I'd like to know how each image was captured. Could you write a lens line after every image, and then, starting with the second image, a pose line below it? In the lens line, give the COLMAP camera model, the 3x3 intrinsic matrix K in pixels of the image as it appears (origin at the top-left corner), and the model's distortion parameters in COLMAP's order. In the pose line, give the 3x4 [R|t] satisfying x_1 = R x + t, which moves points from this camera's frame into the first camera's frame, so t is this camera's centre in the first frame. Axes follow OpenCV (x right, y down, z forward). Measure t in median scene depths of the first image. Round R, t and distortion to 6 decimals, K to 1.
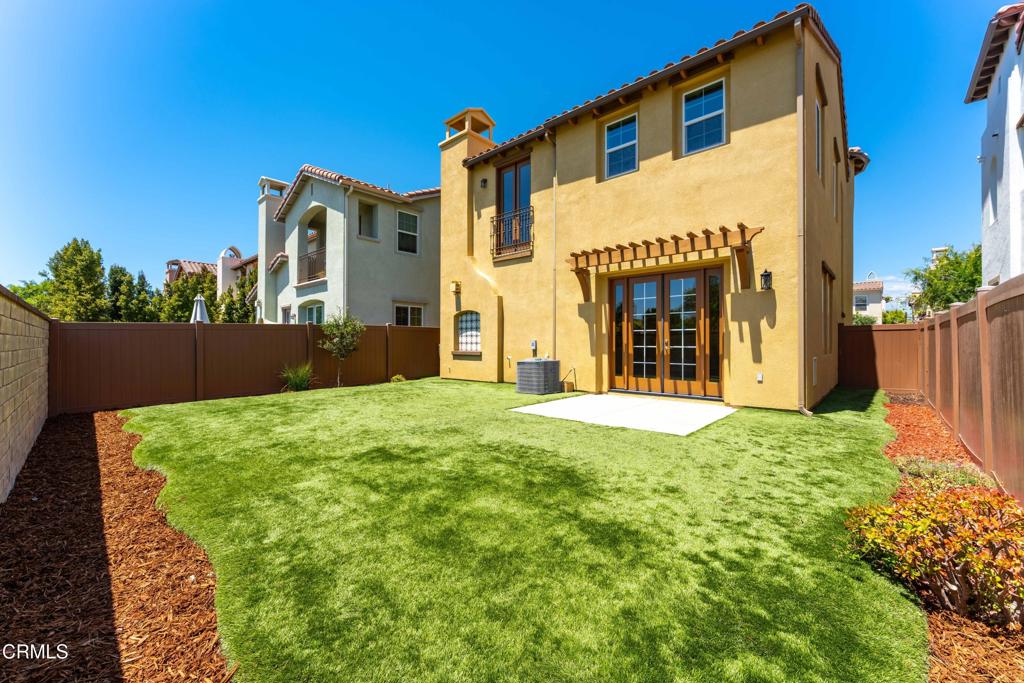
lens RADIAL K [[409.4, 0, 512.0], [0, 409.4, 341.5], [0, 0, 1]] dist [-0.002014, 0.000006]
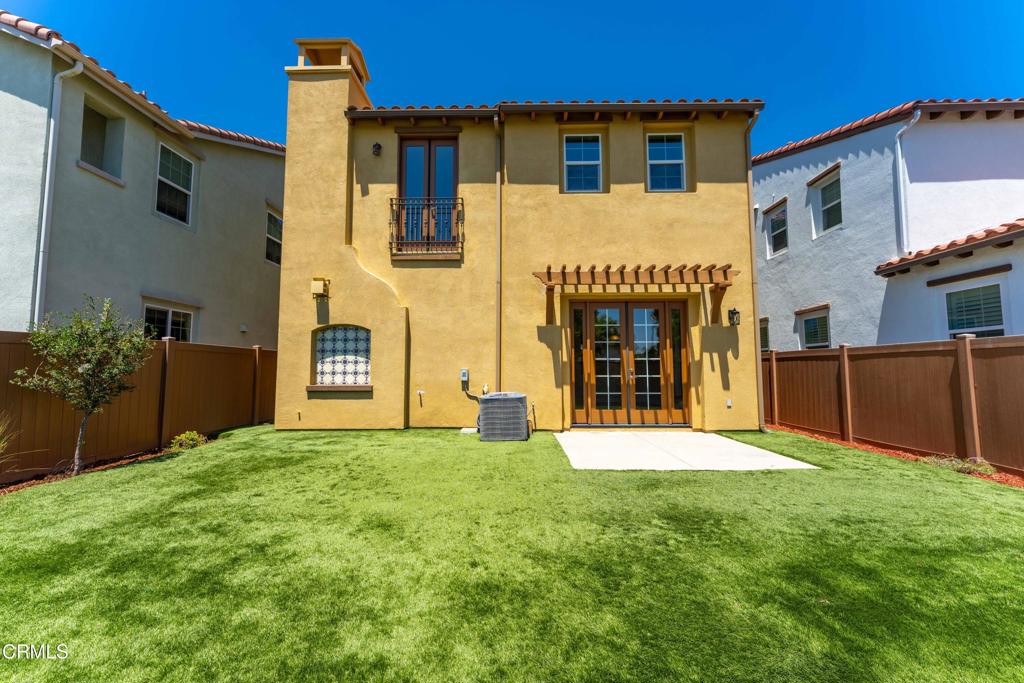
lens RADIAL K [[409.4, 0, 512.0], [0, 409.4, 341.5], [0, 0, 1]] dist [-0.002014, 0.000006]
pose [[0.751478, 0.044804, 0.658235, -0.432958], [-0.000711, 0.997746, -0.067102, -0.003450], [-0.659758, 0.049958, 0.749816, 0.402349]]
